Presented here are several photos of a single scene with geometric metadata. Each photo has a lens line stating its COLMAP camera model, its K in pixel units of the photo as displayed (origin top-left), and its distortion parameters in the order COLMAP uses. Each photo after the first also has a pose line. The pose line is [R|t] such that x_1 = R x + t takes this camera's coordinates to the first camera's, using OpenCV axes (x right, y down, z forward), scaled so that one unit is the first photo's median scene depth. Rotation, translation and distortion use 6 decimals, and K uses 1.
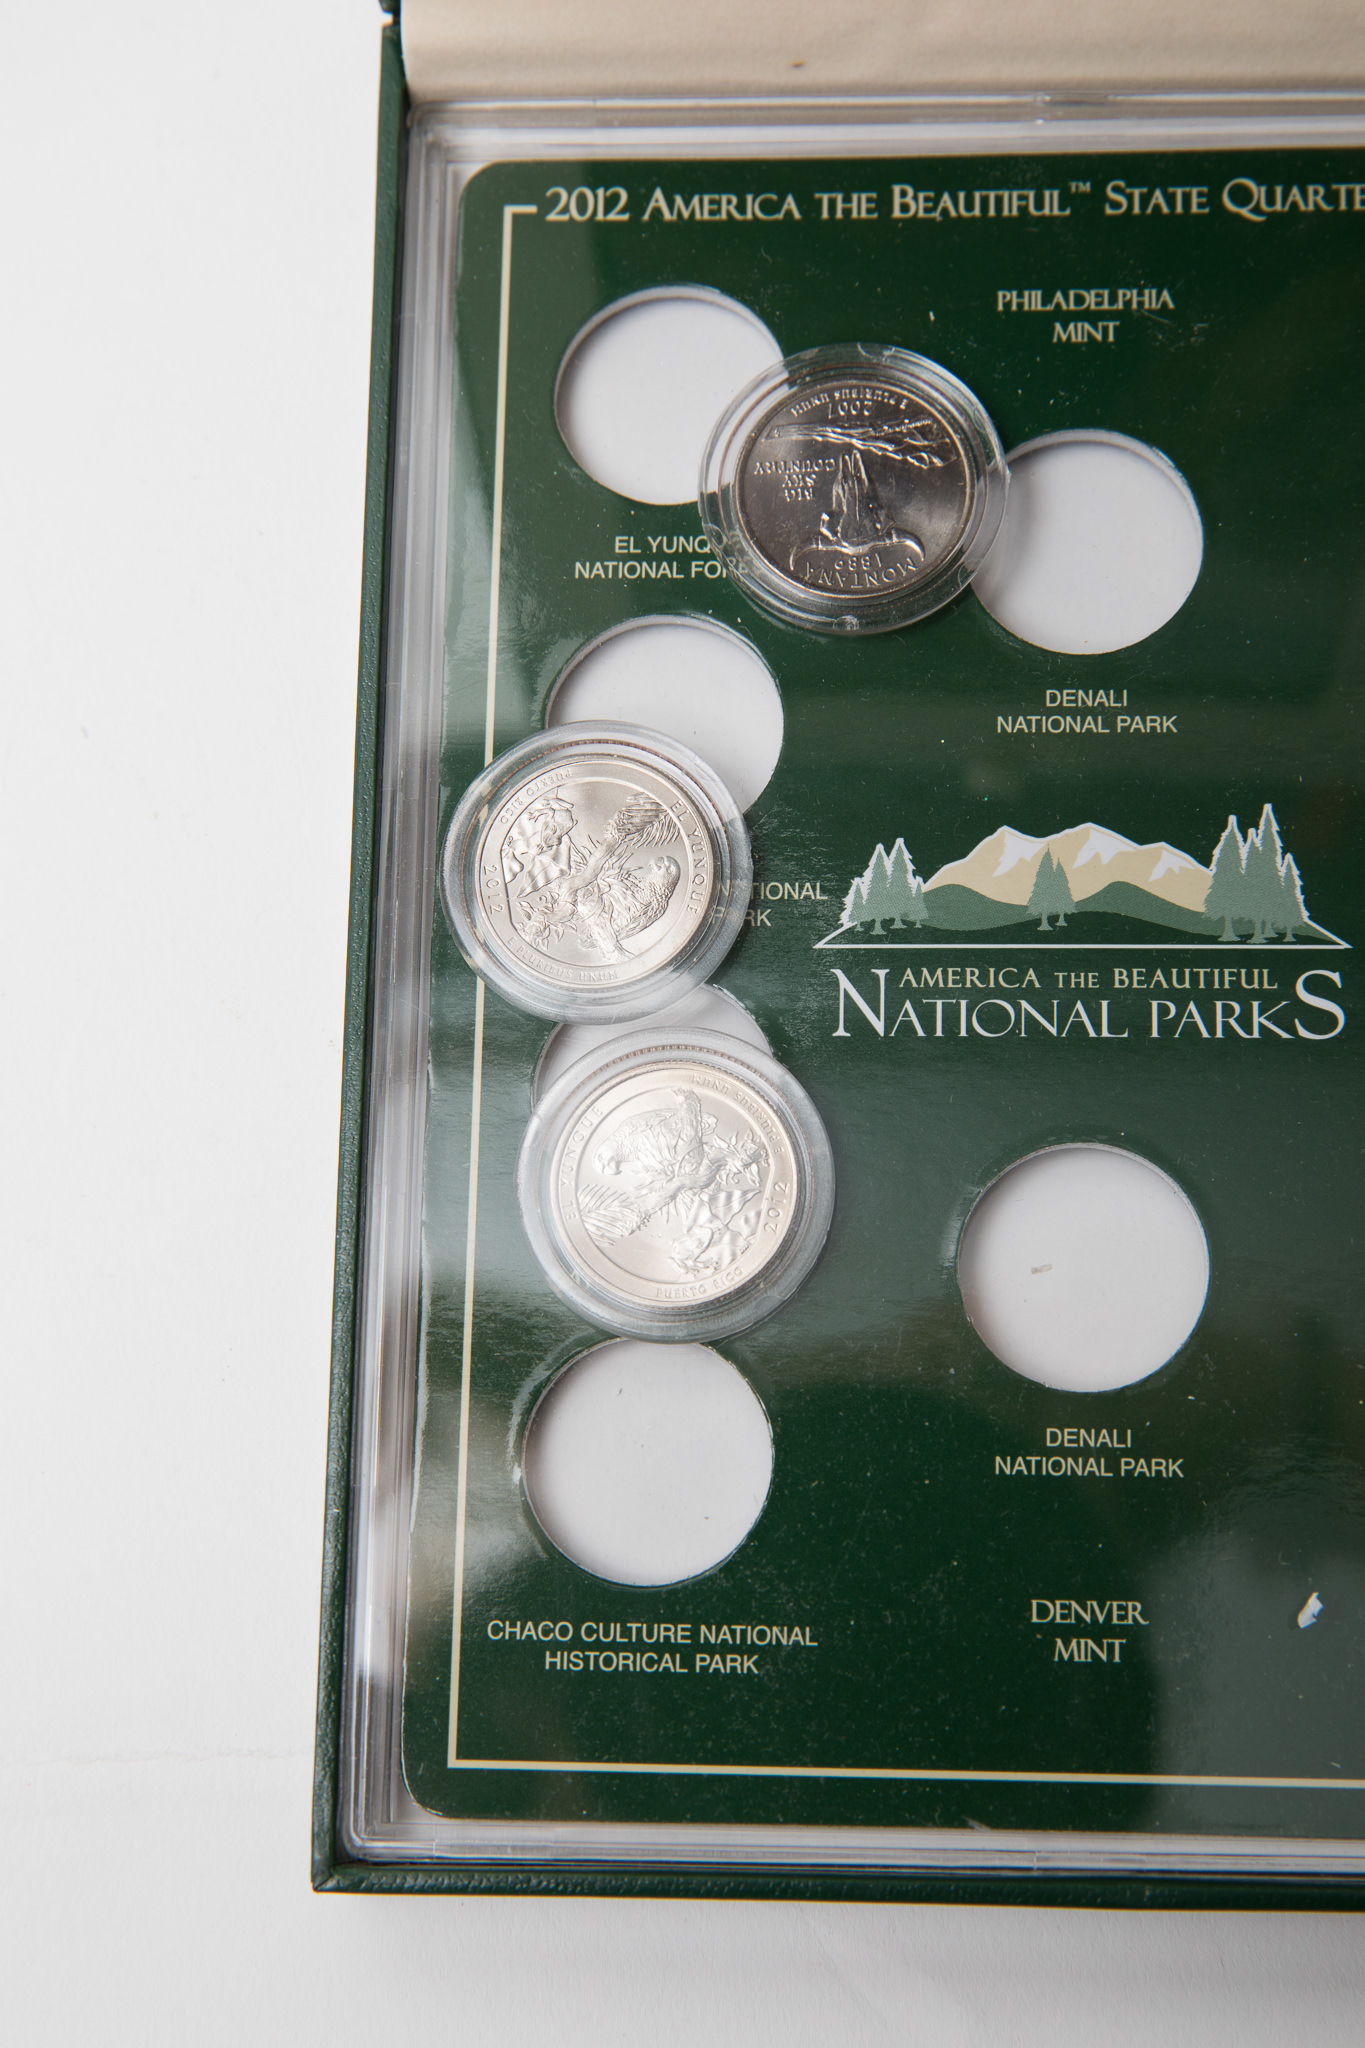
lens RADIAL K [[4670.2, 0, 689.5], [0, 4670.2, 1023.3], [0, 0, 1]] dist [0.028074, -0.408453]
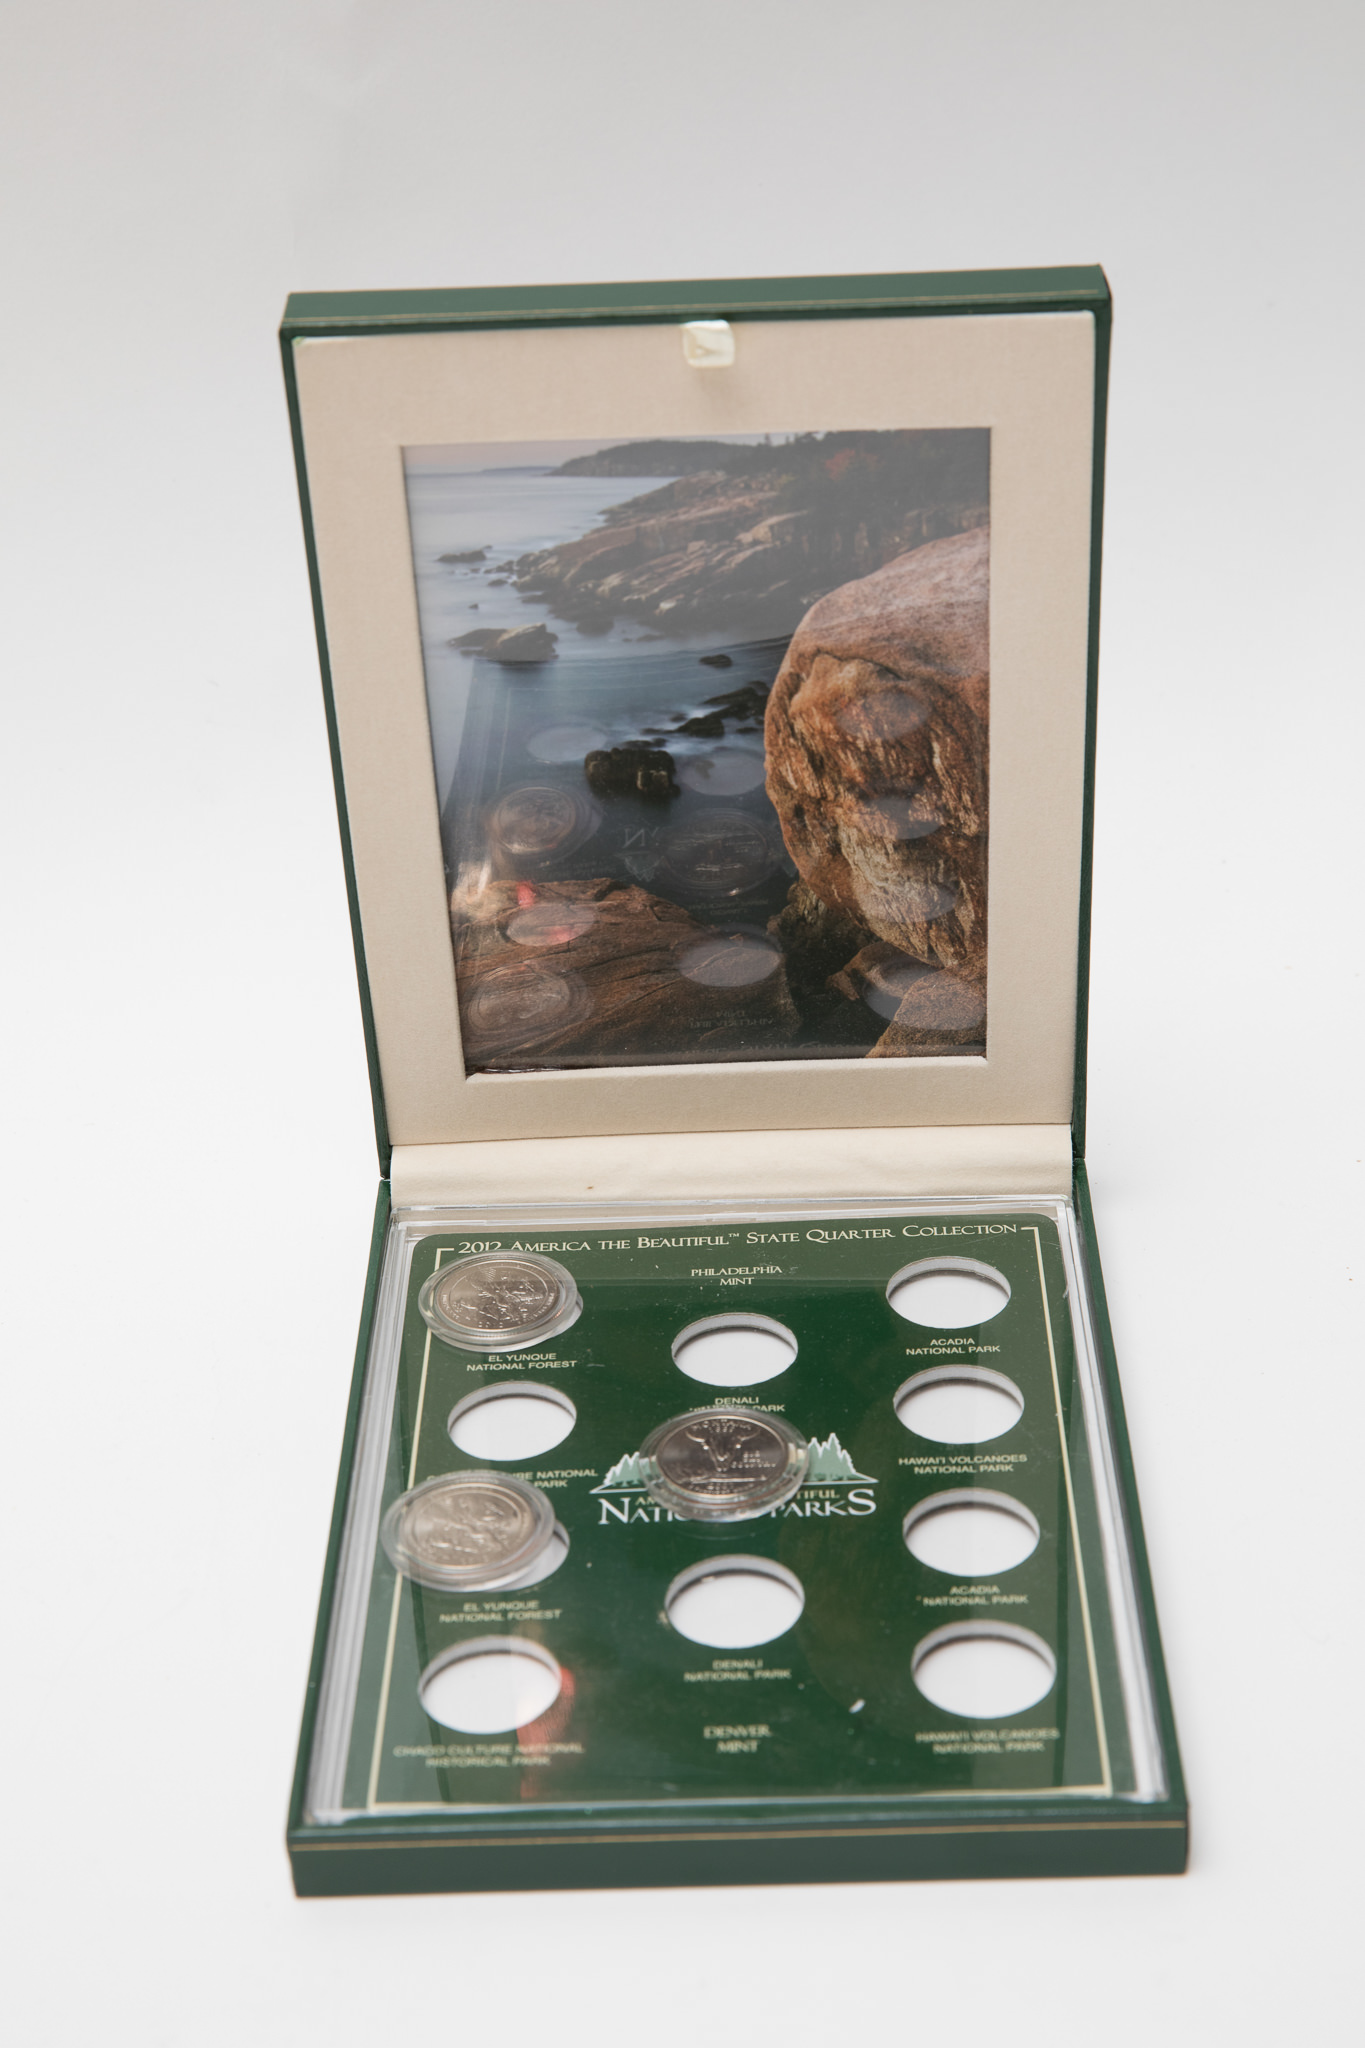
lens RADIAL K [[4670.2, 0, 689.5], [0, 4670.2, 1023.3], [0, 0, 1]] dist [0.028074, -0.408453]
pose [[0.997038, 0.062856, 0.044323, -0.027675], [-0.008531, 0.663107, -0.748476, 1.248121], [-0.076437, 0.745881, 0.661679, -0.364747]]
